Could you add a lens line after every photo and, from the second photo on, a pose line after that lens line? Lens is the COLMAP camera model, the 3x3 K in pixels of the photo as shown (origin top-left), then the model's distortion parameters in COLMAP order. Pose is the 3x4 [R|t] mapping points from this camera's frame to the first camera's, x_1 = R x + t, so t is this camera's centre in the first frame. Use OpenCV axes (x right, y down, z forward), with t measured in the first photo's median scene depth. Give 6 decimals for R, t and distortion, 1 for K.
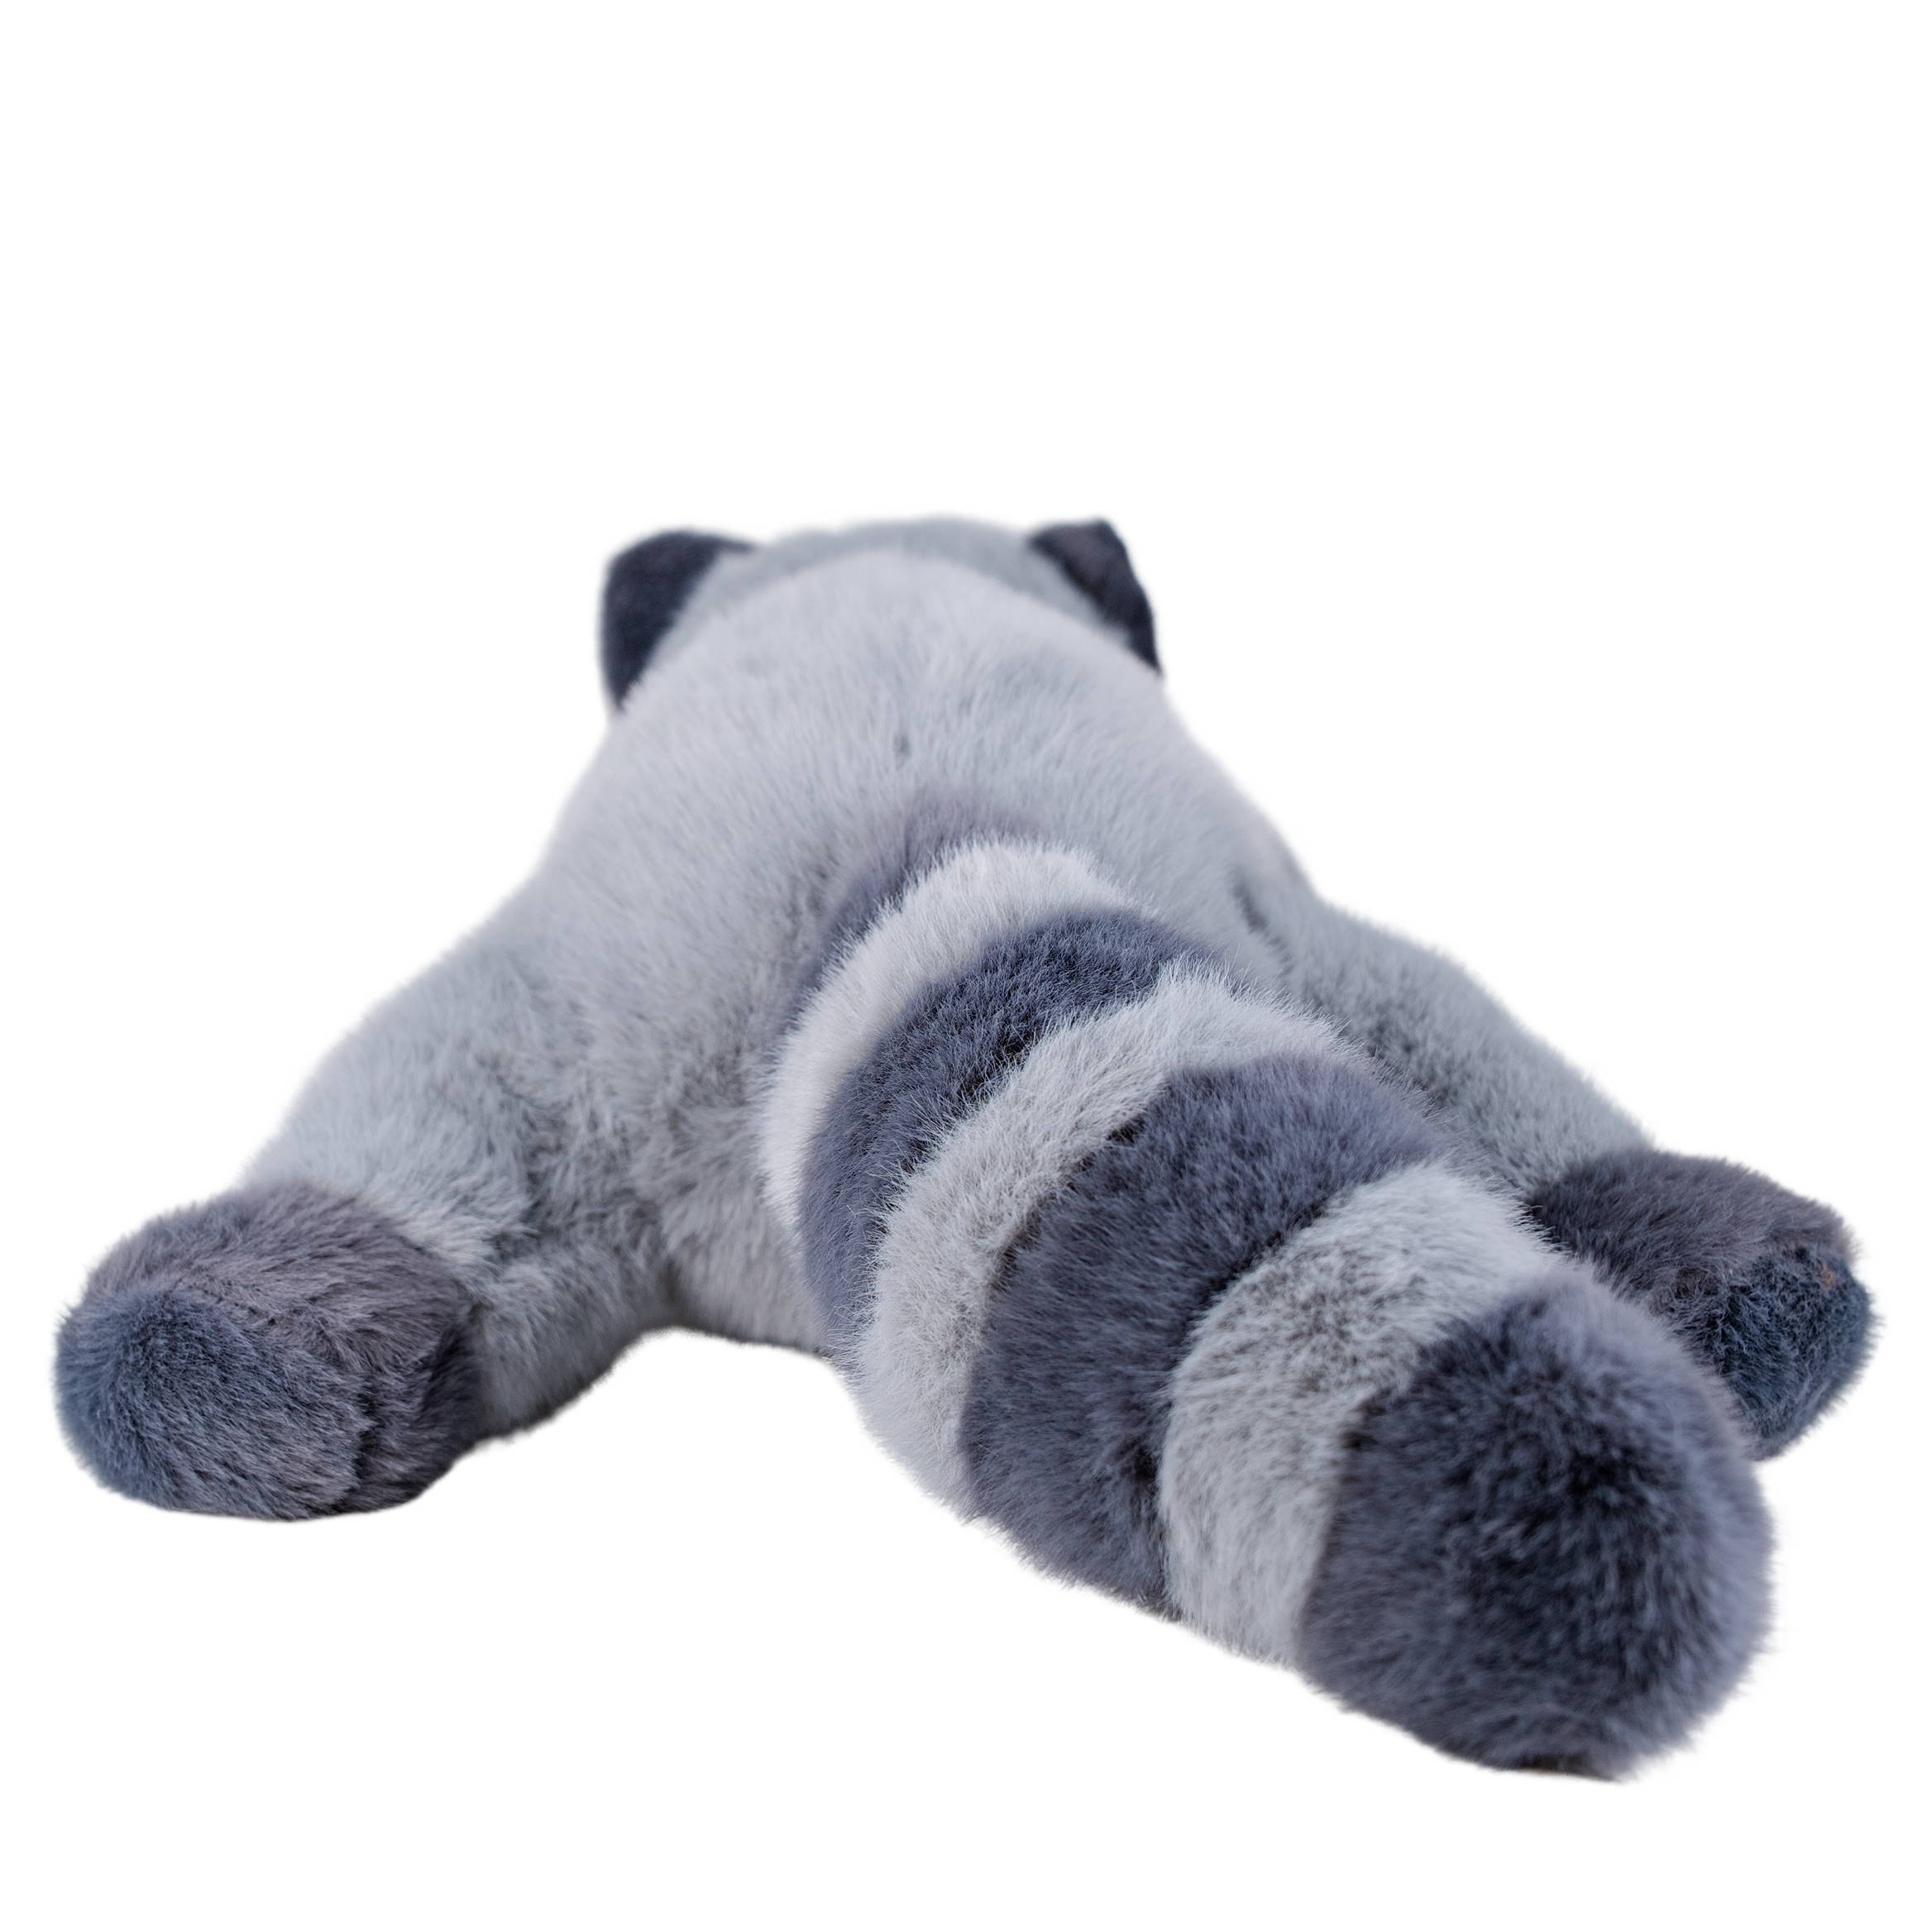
lens RADIAL K [[2403.7, 0, 1158.4], [0, 2403.7, 966.4], [0, 0, 1]] dist [-0.073296, 0.058774]
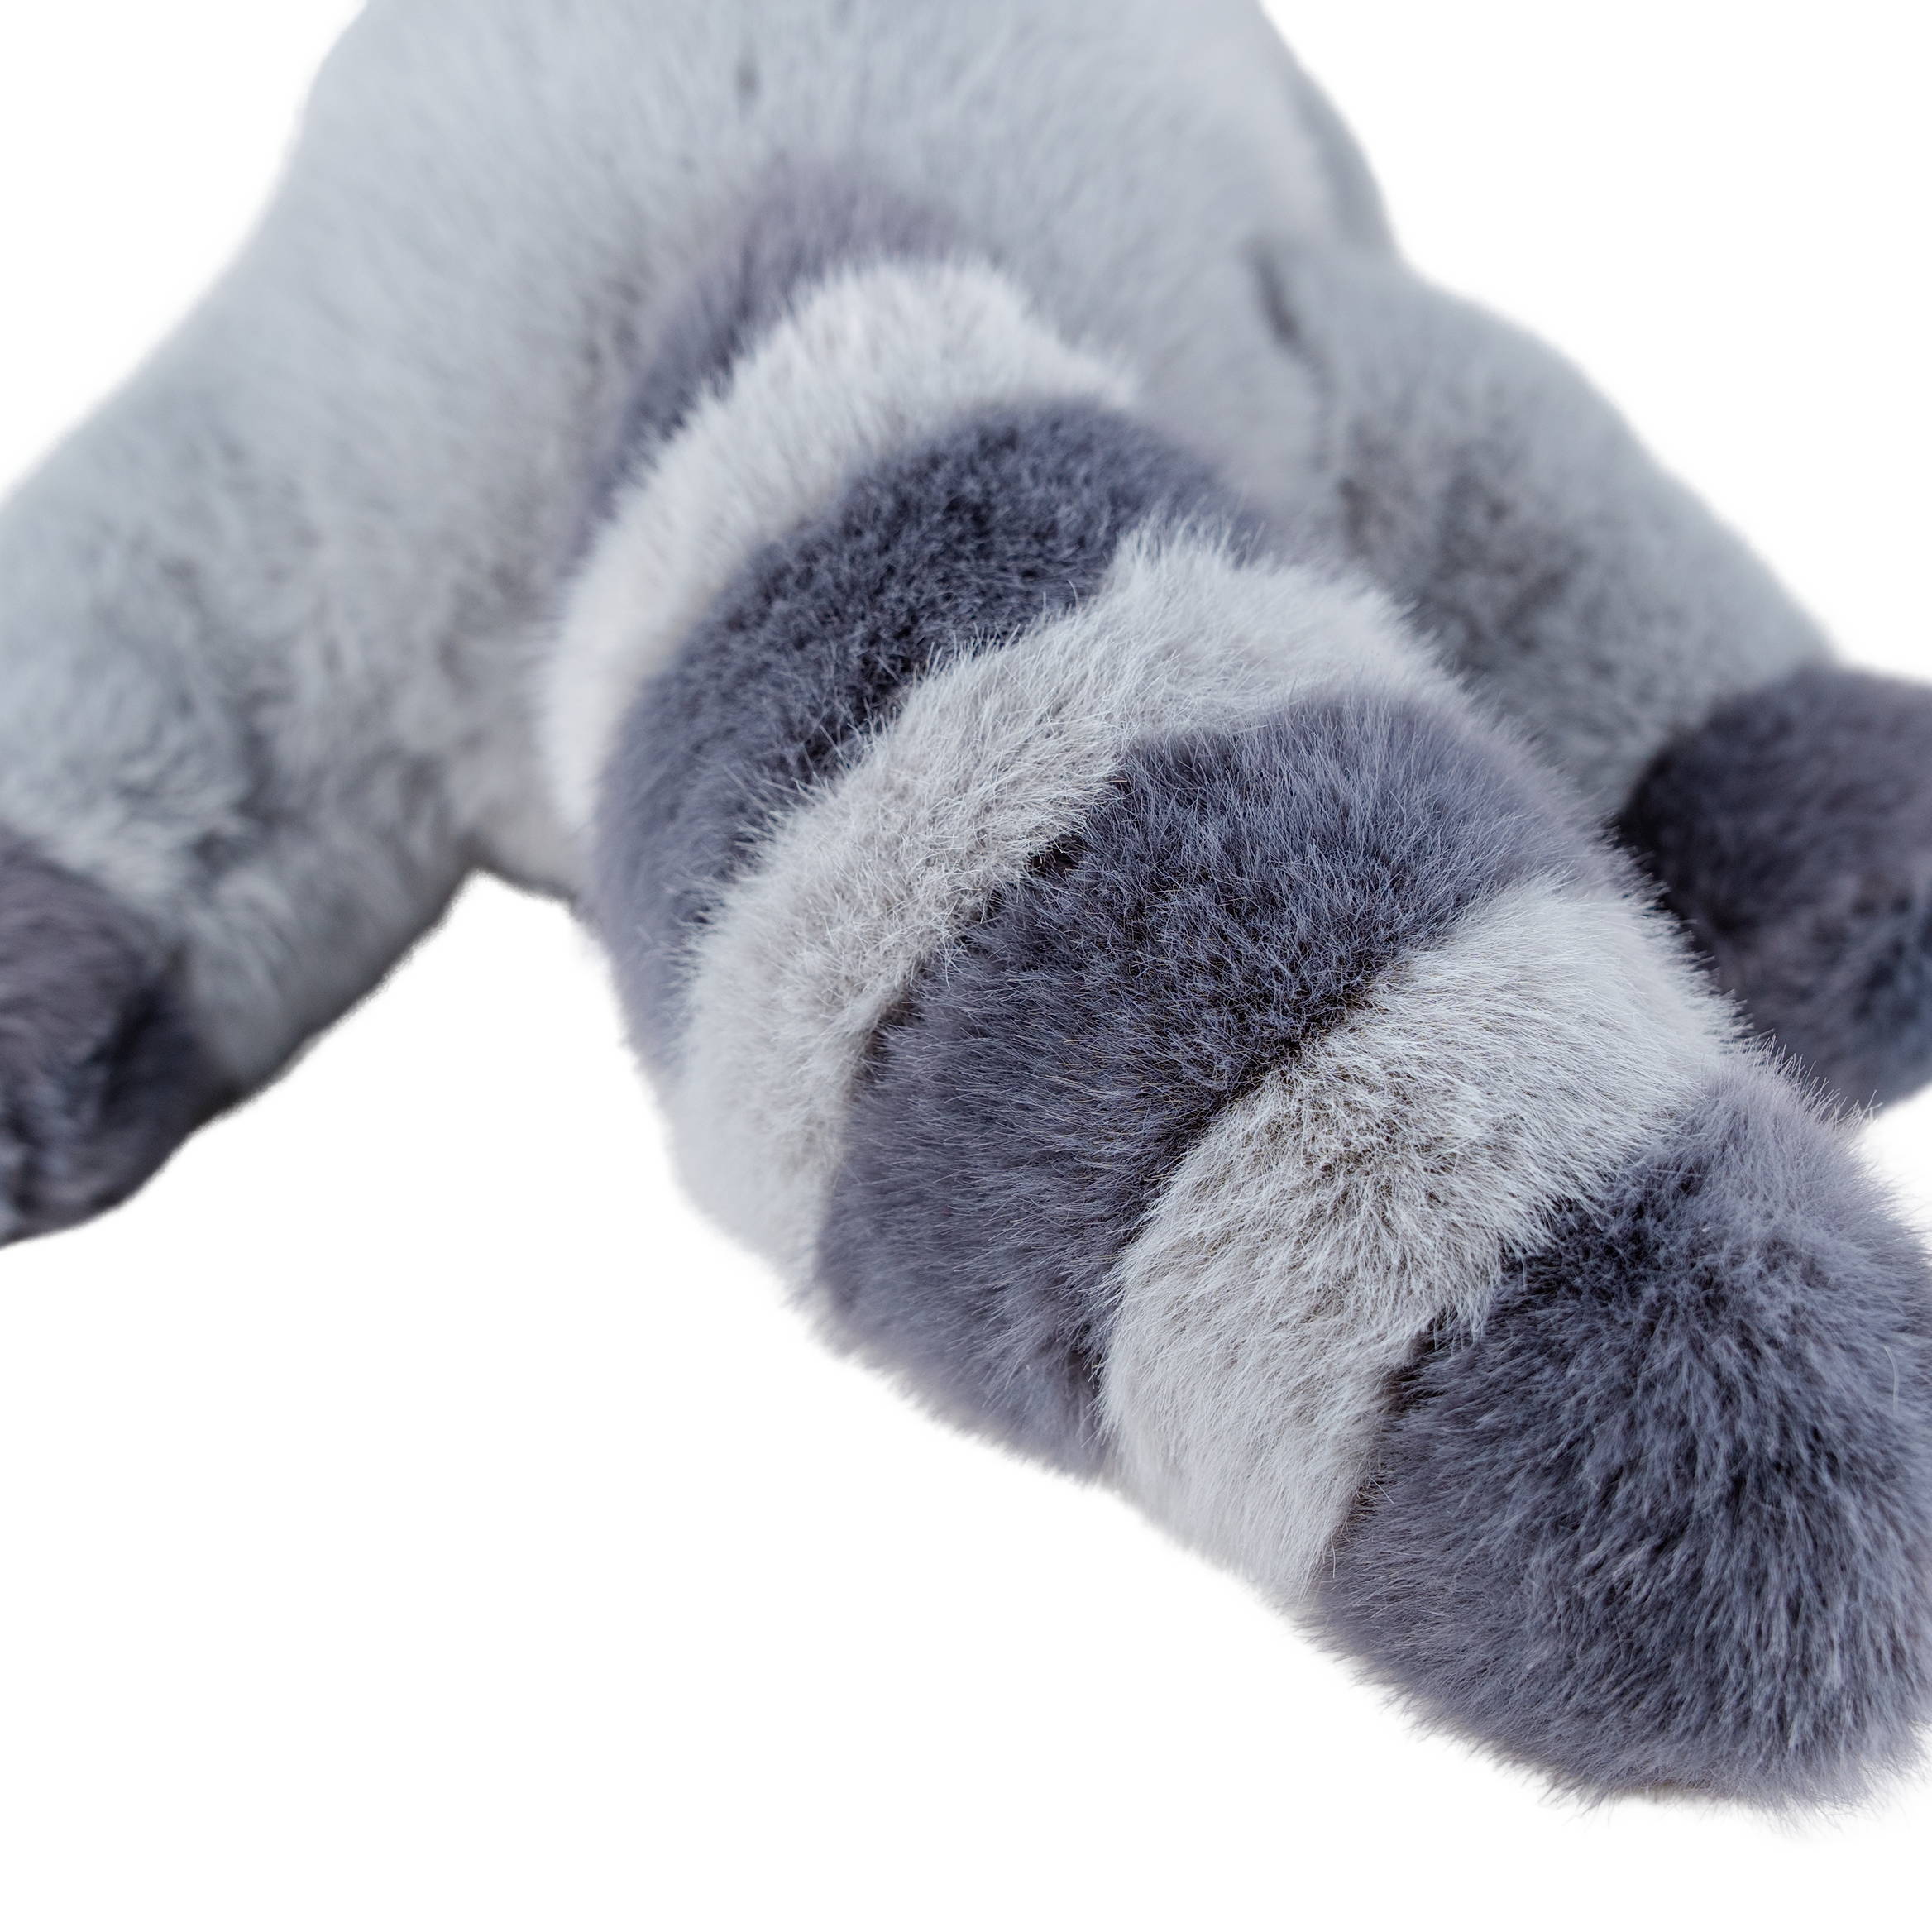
lens RADIAL K [[2403.7, 0, 1158.4], [0, 2403.7, 966.4], [0, 0, 1]] dist [-0.073296, 0.058774]
pose [[0.999796, 0.011631, -0.016542, 0.022705], [-0.004771, 0.930620, 0.365956, -0.125396], [0.019651, -0.365802, 0.930485, 0.371518]]
